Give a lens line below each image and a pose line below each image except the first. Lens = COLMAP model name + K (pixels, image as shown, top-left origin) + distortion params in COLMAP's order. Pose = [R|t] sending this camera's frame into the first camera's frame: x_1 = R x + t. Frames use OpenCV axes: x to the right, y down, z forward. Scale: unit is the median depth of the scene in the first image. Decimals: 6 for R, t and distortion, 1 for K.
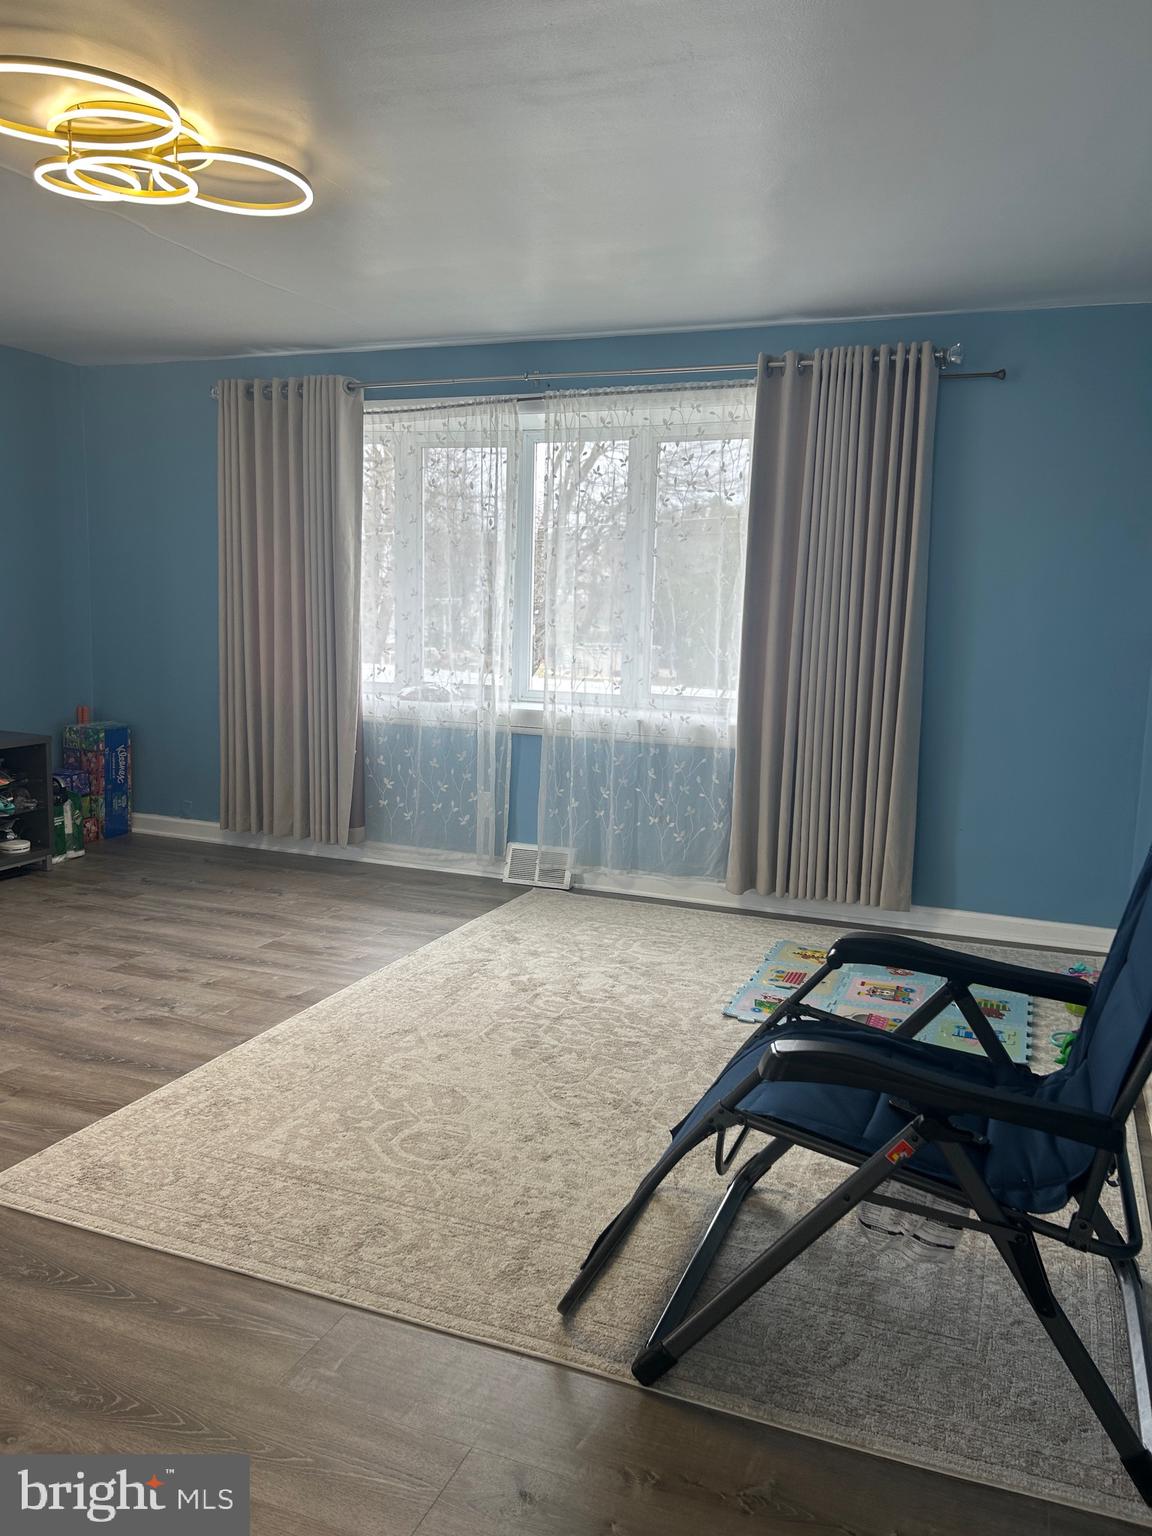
lens RADIAL K [[1148.0, 0, 580.7], [0, 1148.0, 778.5], [0, 0, 1]] dist [0.043502, -0.044191]
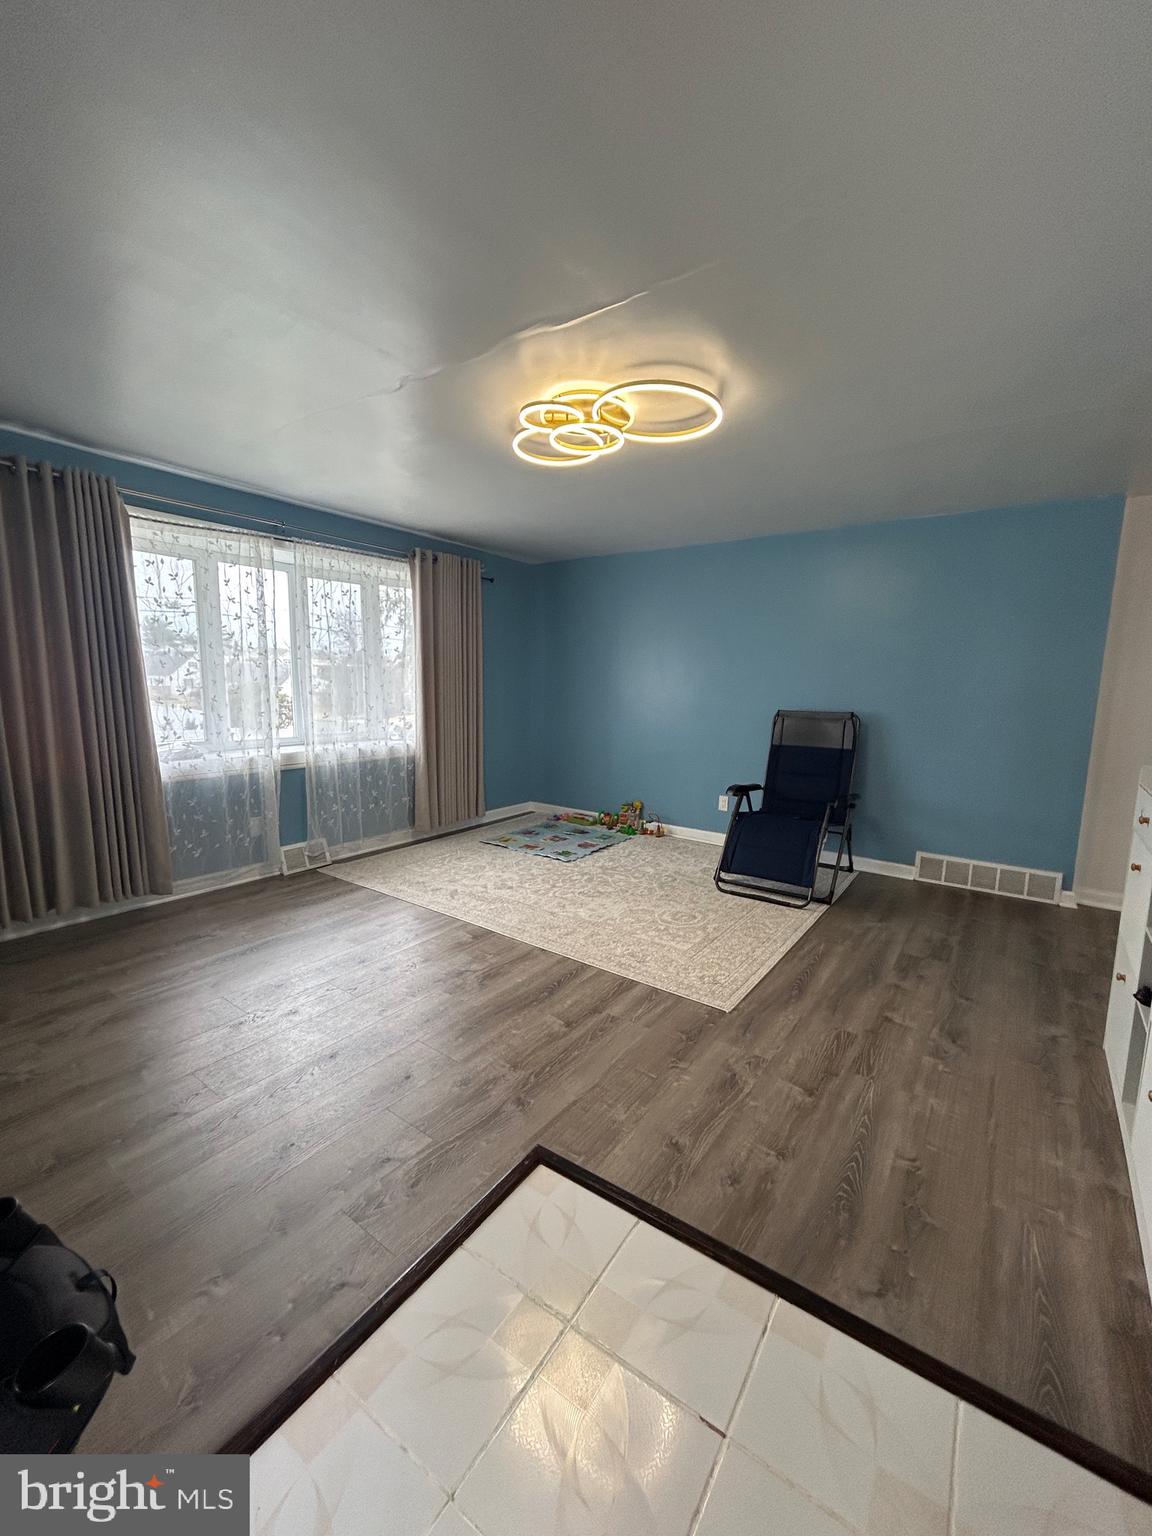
lens RADIAL K [[616.9, 0, 581.3], [0, 616.9, 770.4], [0, 0, 1]] dist [-0.003328, -0.000214]
pose [[0.252705, -0.160218, 0.954186, -0.734608], [0.138758, 0.982001, 0.128140, -0.091256], [-0.957542, 0.100019, 0.270388, 0.458878]]
